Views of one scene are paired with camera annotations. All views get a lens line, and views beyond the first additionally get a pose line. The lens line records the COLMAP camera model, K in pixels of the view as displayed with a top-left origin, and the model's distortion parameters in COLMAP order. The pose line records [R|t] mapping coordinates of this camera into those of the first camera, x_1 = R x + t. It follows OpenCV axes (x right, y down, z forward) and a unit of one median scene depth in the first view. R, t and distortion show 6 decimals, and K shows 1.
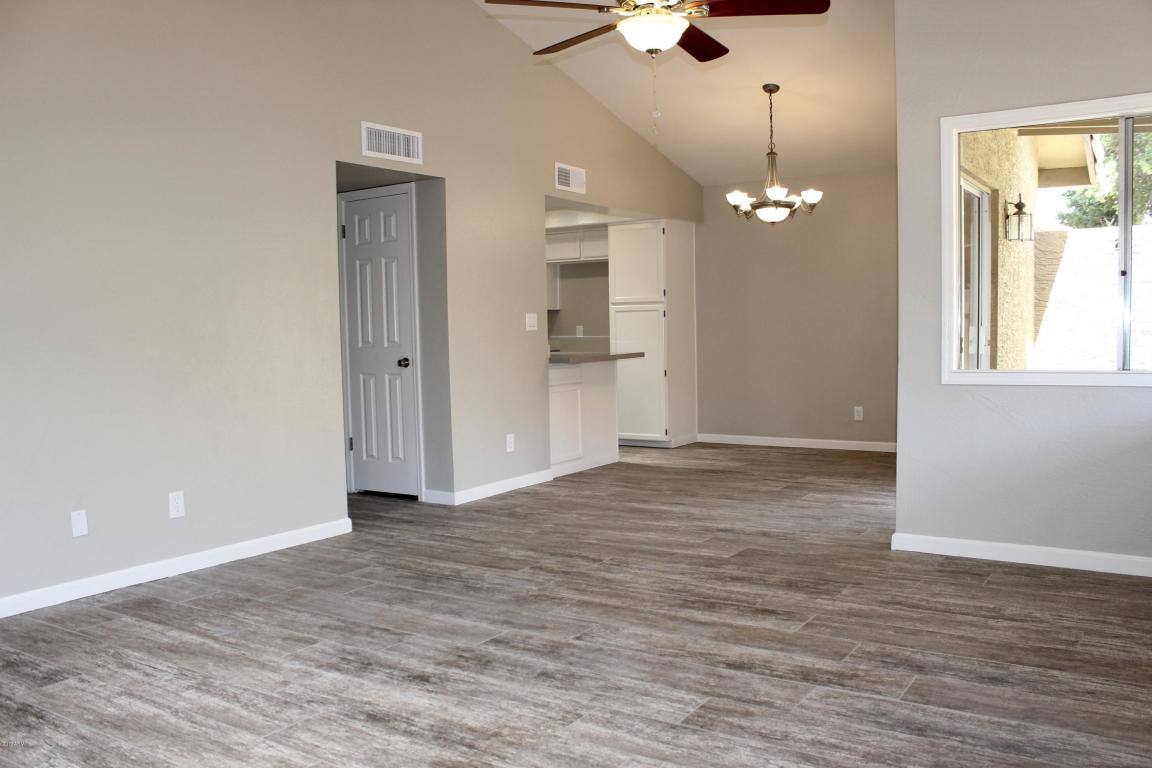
lens RADIAL K [[971.0, 0, 587.5], [0, 971.0, 383.8], [0, 0, 1]] dist [-0.151892, 0.143101]
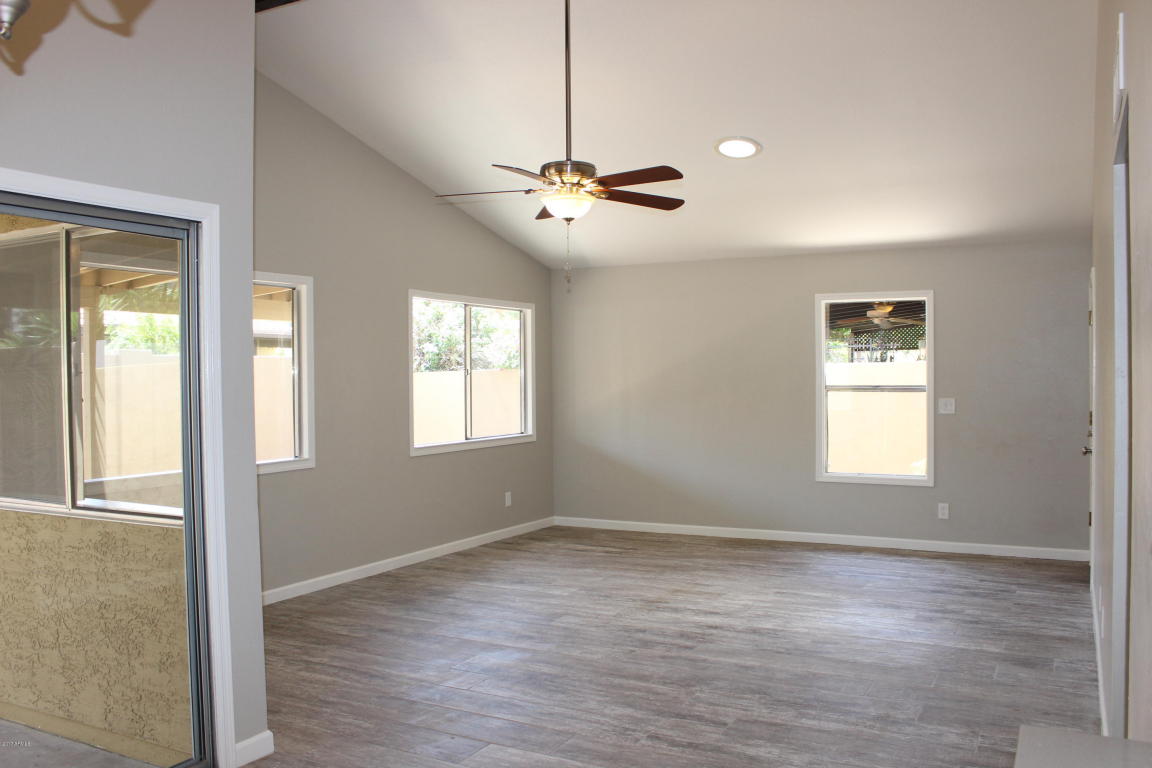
lens RADIAL K [[971.0, 0, 578.3], [0, 971.0, 385.3], [0, 0, 1]] dist [-0.151892, 0.143101]
pose [[-0.996118, 0.030179, -0.082692, 0.142739], [0.024248, 0.997124, 0.071808, -0.185500], [0.084621, 0.069524, -0.993985, 1.941780]]
